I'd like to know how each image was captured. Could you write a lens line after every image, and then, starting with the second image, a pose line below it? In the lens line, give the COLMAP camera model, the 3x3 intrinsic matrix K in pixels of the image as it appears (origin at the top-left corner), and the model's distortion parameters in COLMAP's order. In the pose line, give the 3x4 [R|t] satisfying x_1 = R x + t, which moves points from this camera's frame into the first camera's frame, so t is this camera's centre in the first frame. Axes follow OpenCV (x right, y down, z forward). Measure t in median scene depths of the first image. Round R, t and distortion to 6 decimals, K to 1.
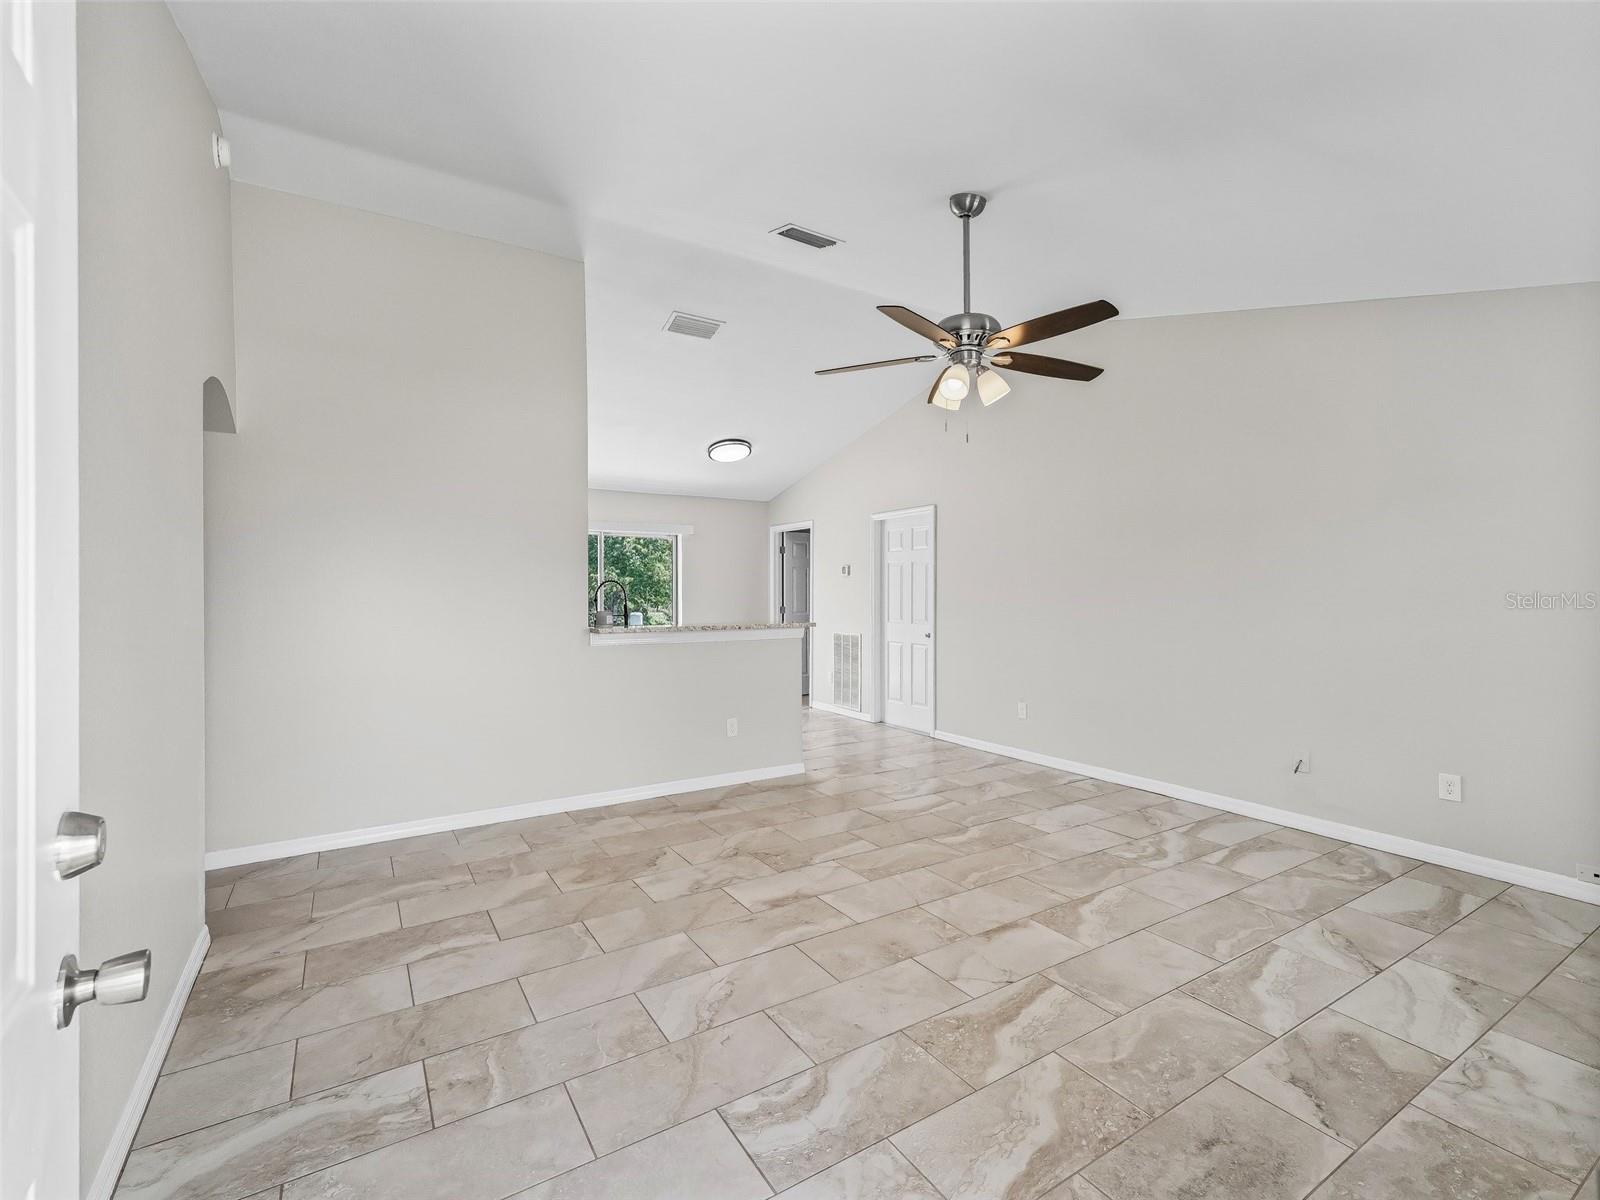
lens RADIAL K [[710.0, 0, 807.4], [0, 710.0, 603.4], [0, 0, 1]] dist [0.010341, -0.001536]
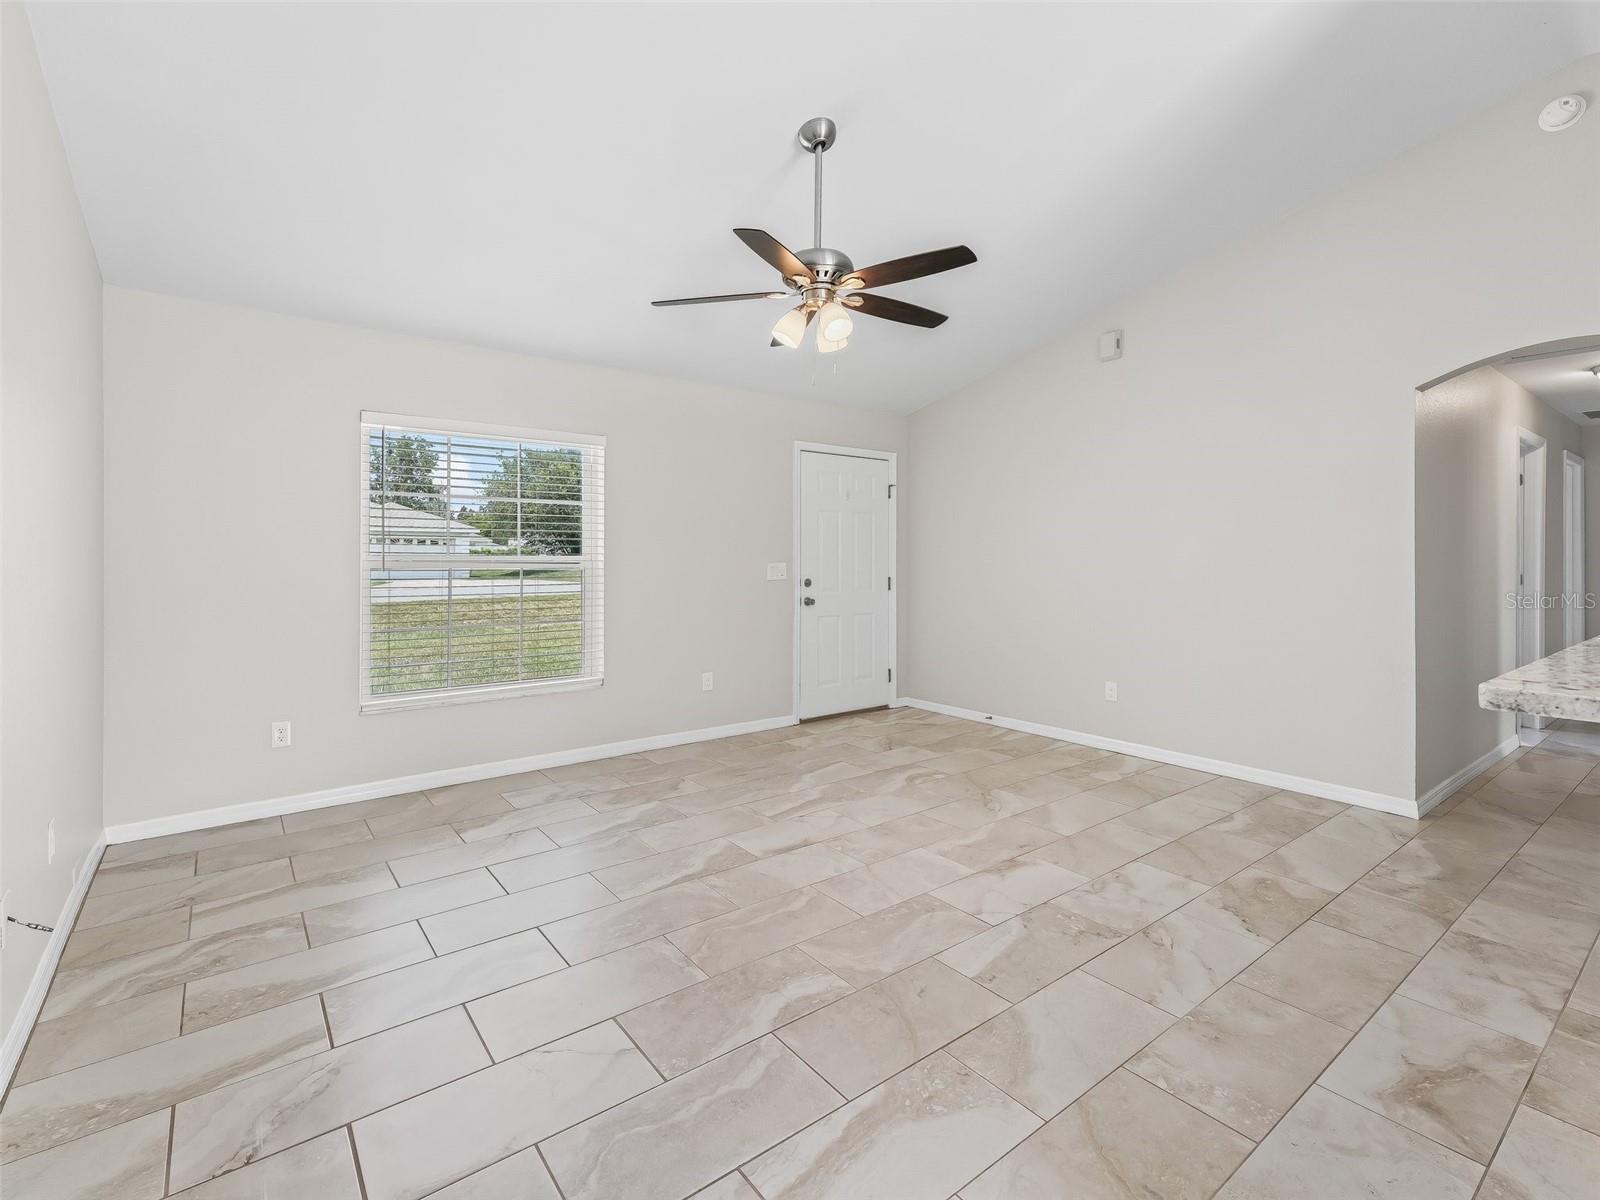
lens RADIAL K [[744.0, 0, 801.4], [0, 744.0, 541.5], [0, 0, 1]] dist [0.006532, -0.001402]
pose [[-0.996004, -0.003430, -0.089246, 0.314116], [-0.003052, 0.999986, -0.004364, -0.007695], [0.089260, -0.004074, -0.996000, 1.866015]]
